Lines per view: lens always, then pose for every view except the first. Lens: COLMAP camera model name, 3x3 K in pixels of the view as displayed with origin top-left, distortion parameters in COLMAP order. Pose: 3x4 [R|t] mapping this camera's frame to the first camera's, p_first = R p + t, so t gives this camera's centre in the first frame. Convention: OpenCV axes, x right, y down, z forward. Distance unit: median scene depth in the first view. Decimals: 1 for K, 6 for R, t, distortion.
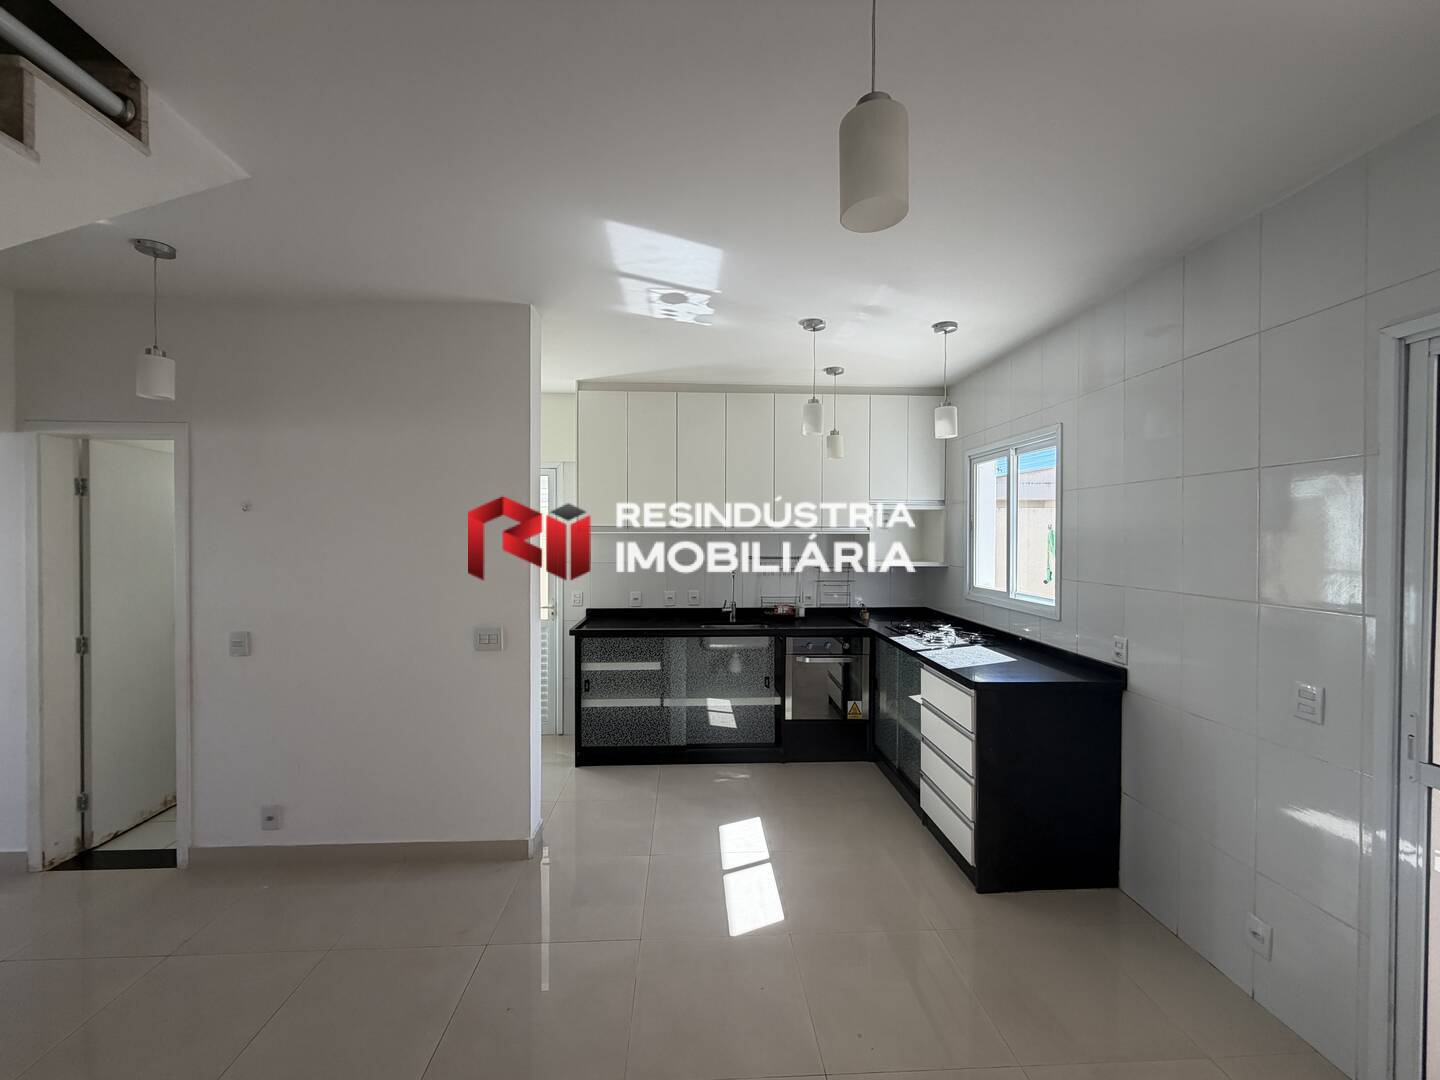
lens RADIAL K [[573.9, 0, 714.2], [0, 573.9, 539.1], [0, 0, 1]] dist [0.000466, 0.000228]
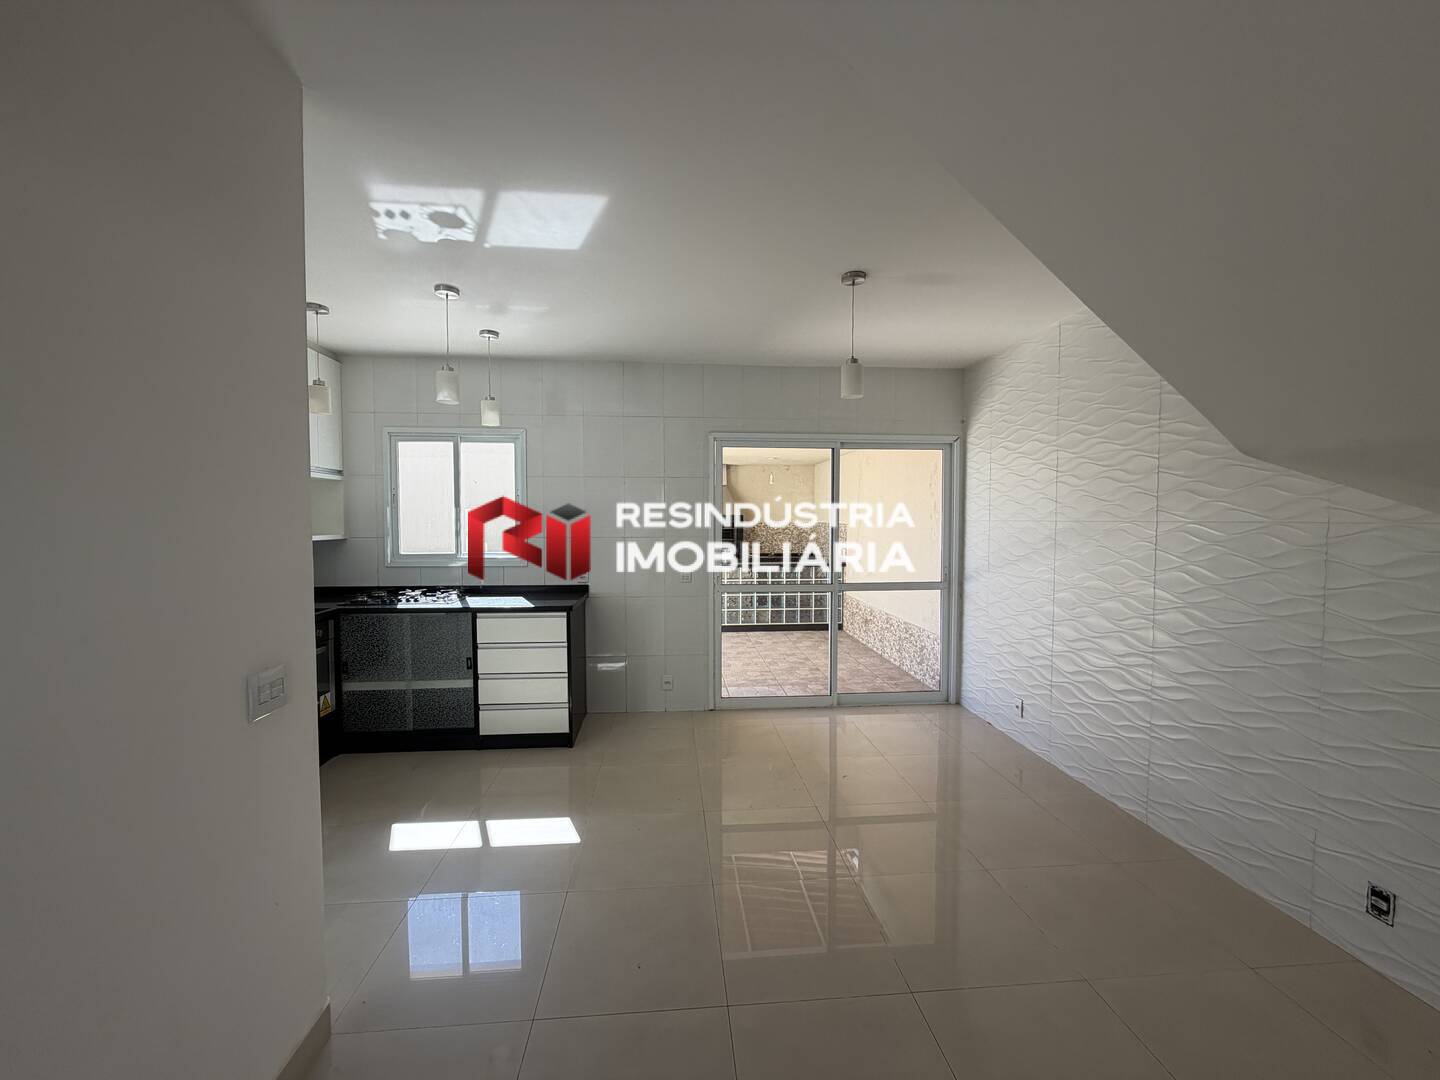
lens RADIAL K [[573.9, 0, 720.0], [0, 573.9, 539.4], [0, 0, 1]] dist [0.000466, 0.000228]
pose [[-0.043369, -0.038286, 0.998325, -0.910884], [0.007535, 0.999224, 0.038648, 0.023102], [-0.999031, 0.009199, -0.043047, 0.607190]]
